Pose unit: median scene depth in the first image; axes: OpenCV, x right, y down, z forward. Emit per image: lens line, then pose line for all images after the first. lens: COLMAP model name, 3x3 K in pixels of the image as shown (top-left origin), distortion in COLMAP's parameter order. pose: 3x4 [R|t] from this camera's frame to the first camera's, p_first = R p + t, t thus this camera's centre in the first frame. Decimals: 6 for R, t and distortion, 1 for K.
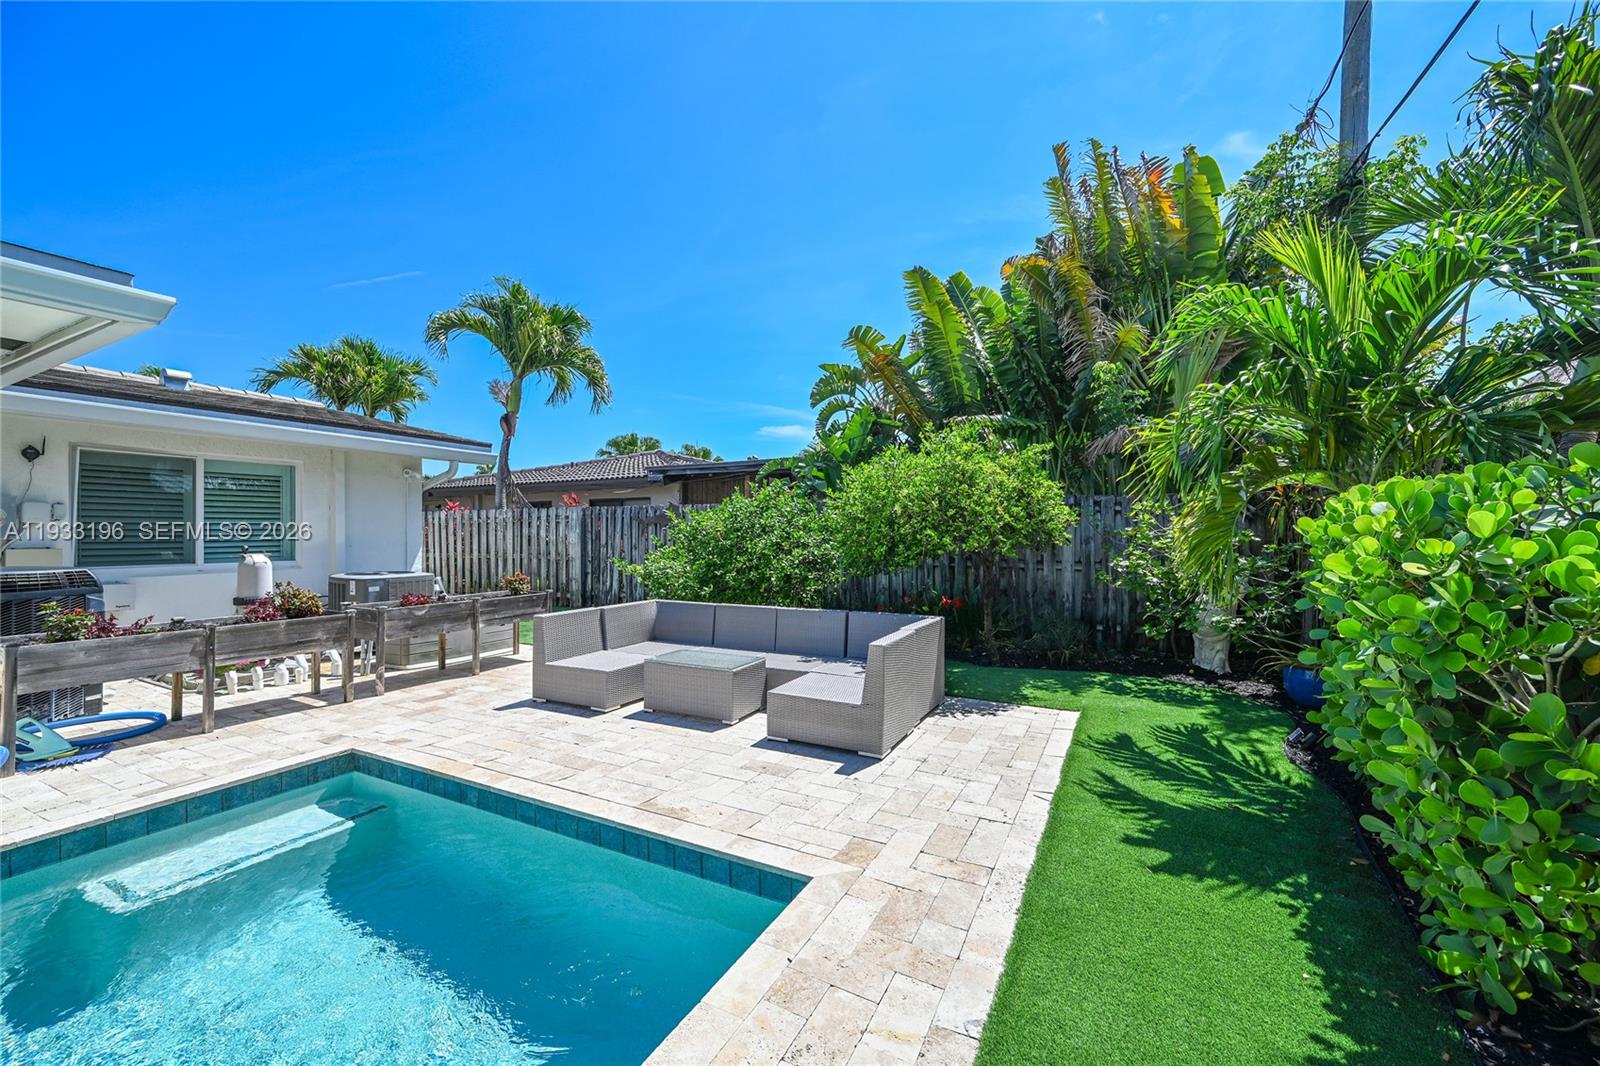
lens RADIAL K [[636.0, 0, 786.1], [0, 636.0, 529.4], [0, 0, 1]] dist [-0.003666, 0.000930]
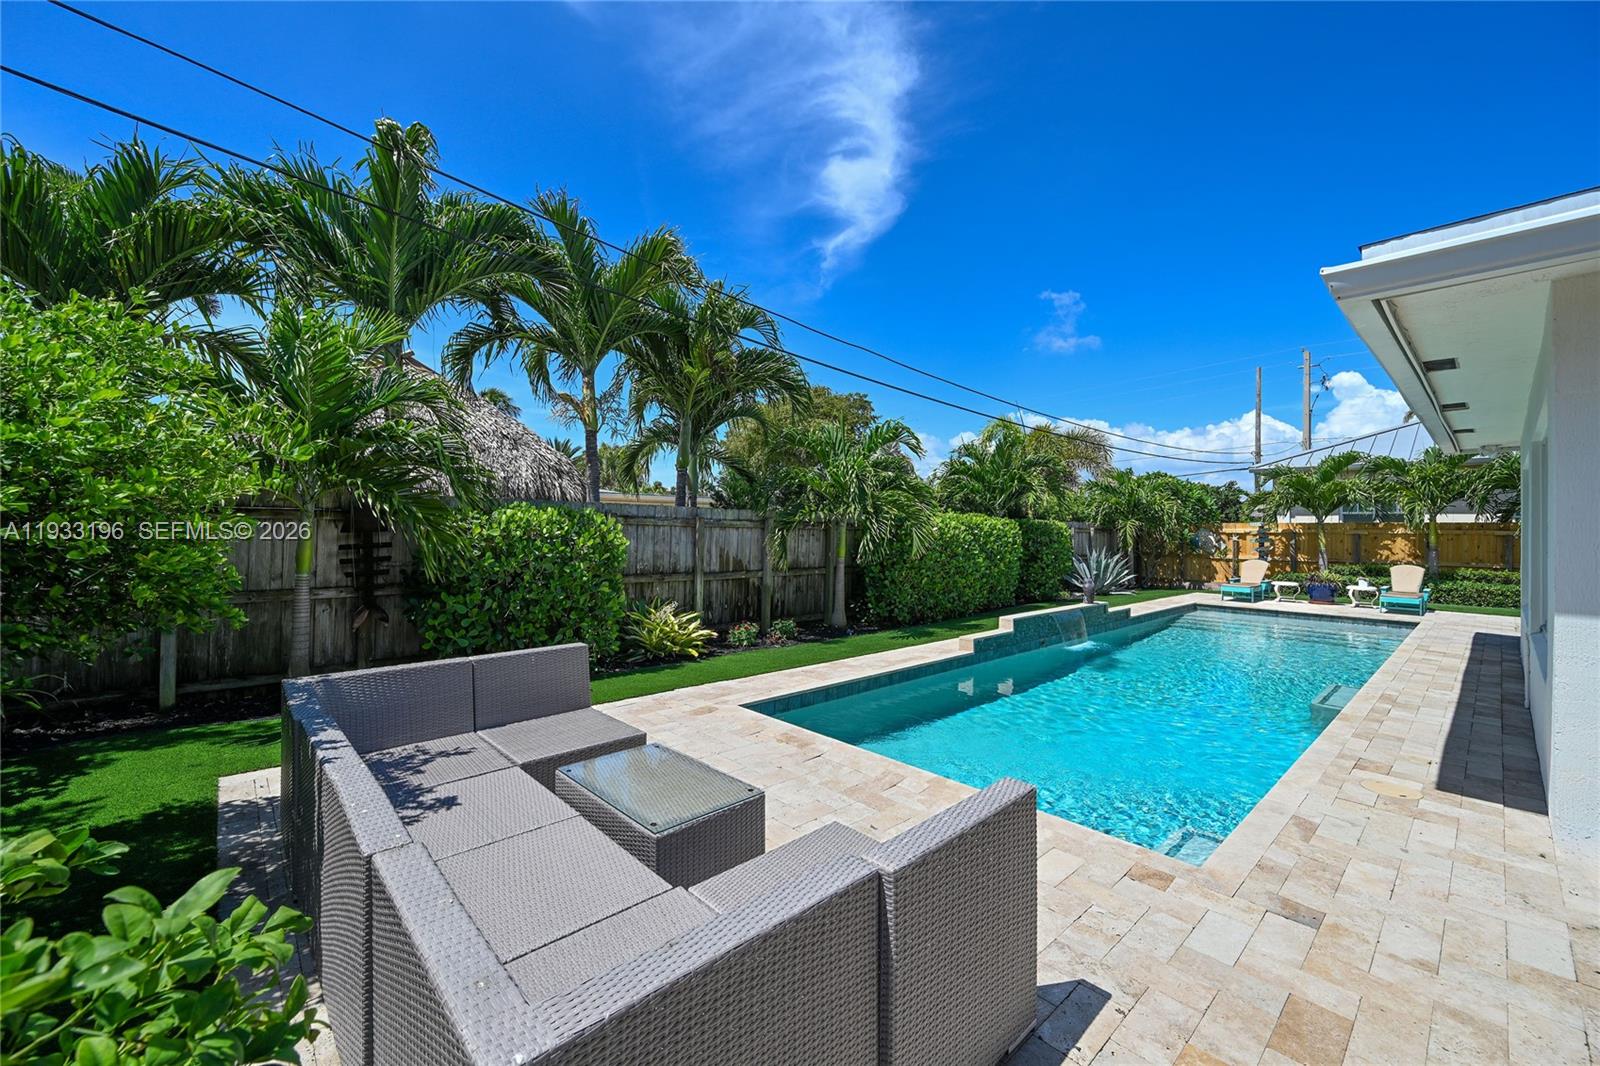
lens RADIAL K [[636.0, 0, 811.4], [0, 636.0, 528.1], [0, 0, 1]] dist [-0.003666, 0.000930]
pose [[-0.949481, -0.007809, 0.313728, -0.311383], [-0.008943, 0.999958, -0.002175, -0.004361], [-0.313698, -0.004871, -0.949510, 1.094911]]
